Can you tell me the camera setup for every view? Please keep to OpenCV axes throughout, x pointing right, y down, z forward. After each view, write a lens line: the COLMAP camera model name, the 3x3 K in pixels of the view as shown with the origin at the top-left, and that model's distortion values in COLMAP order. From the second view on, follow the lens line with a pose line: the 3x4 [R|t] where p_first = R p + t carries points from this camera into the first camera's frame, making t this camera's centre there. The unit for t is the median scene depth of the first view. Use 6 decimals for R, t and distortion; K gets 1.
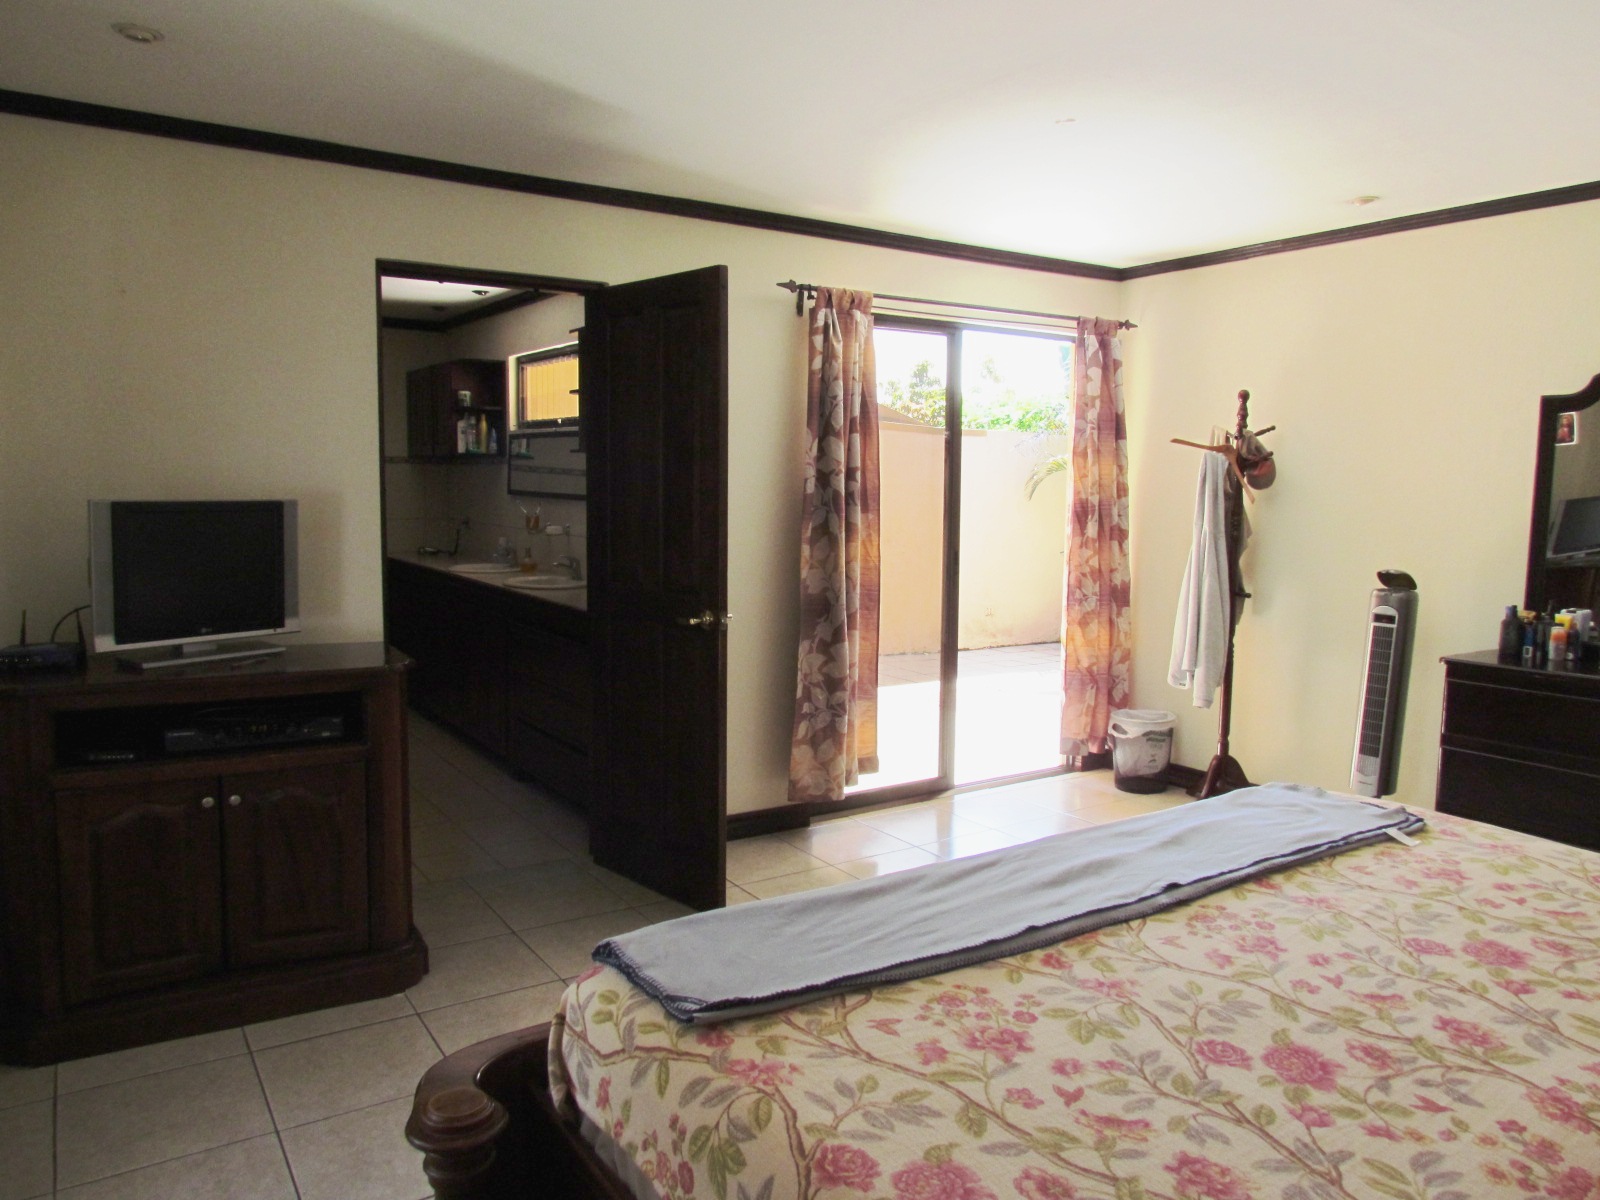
lens RADIAL K [[1155.6, 0, 803.9], [0, 1155.6, 594.0], [0, 0, 1]] dist [-0.001788, 0.000769]
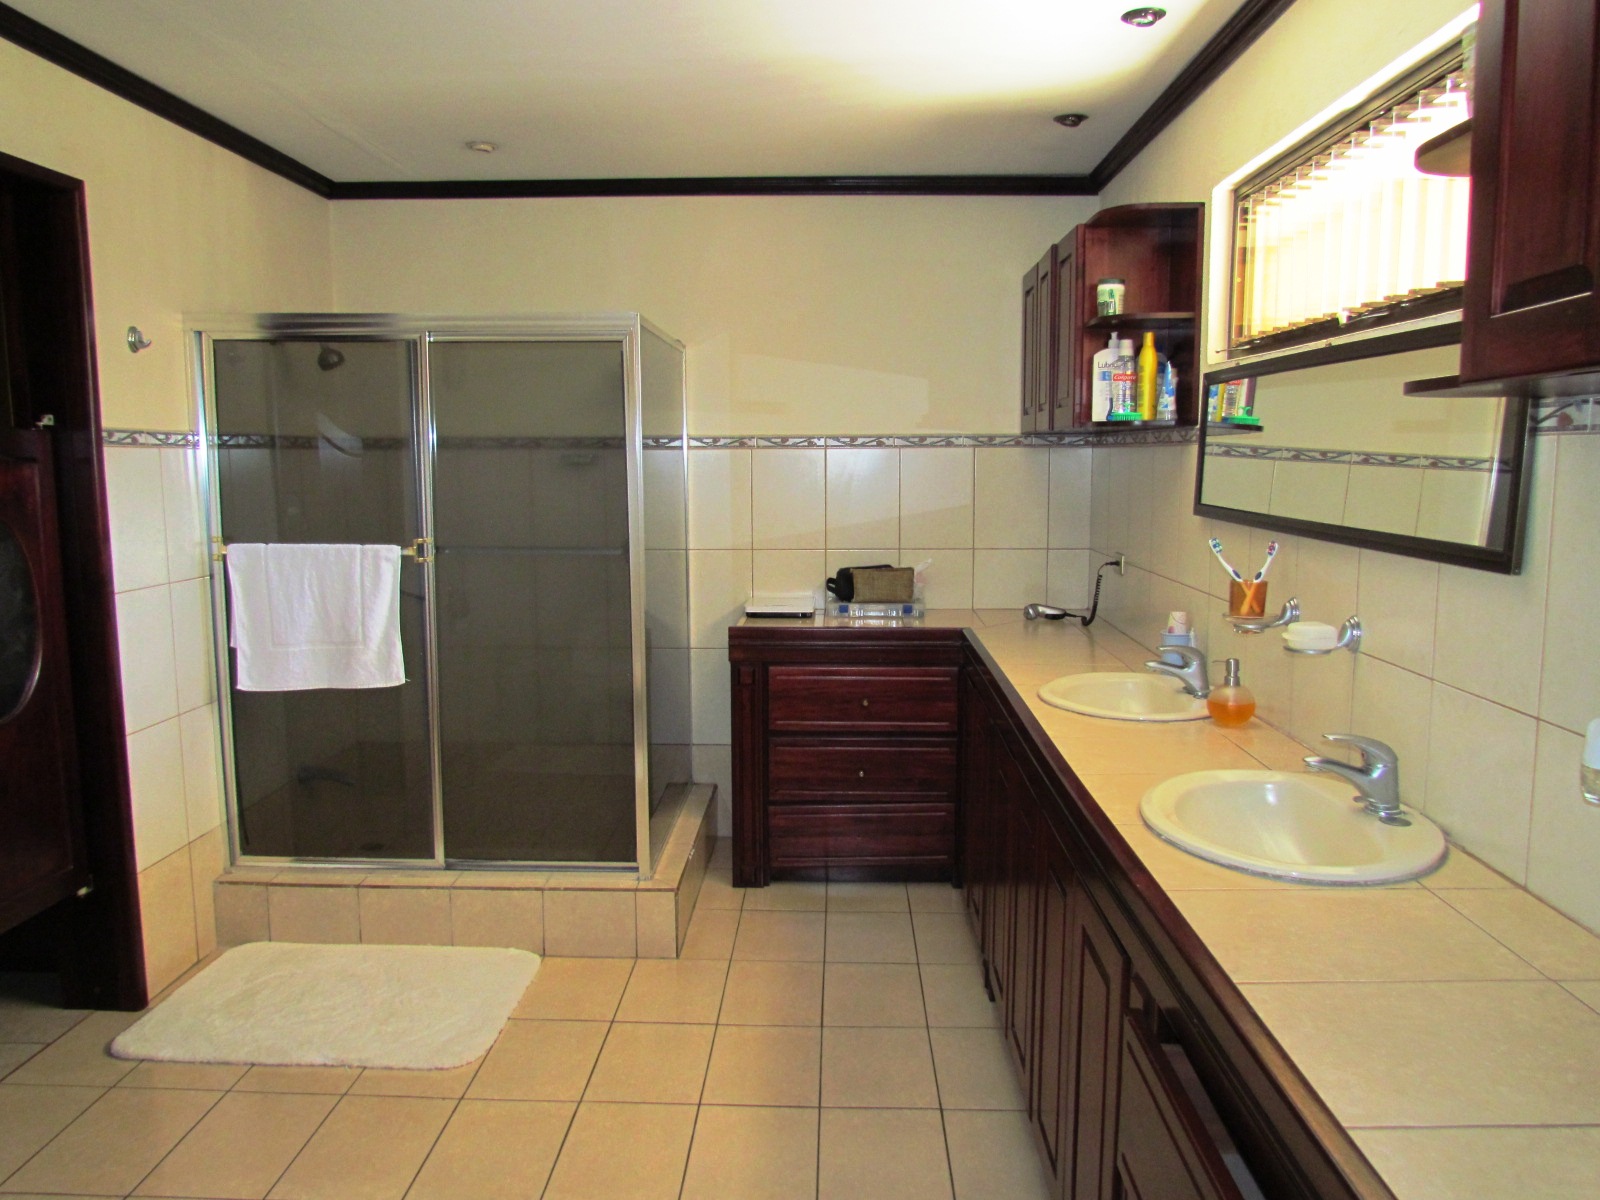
lens RADIAL K [[1155.6, 0, 808.1], [0, 1155.6, 596.3], [0, 0, 1]] dist [-0.001788, 0.000769]
pose [[0.822648, 0.049740, -0.566371, -0.146986], [-0.039680, 0.998760, 0.030078, -0.071365], [0.567165, -0.002270, 0.823601, 0.640201]]
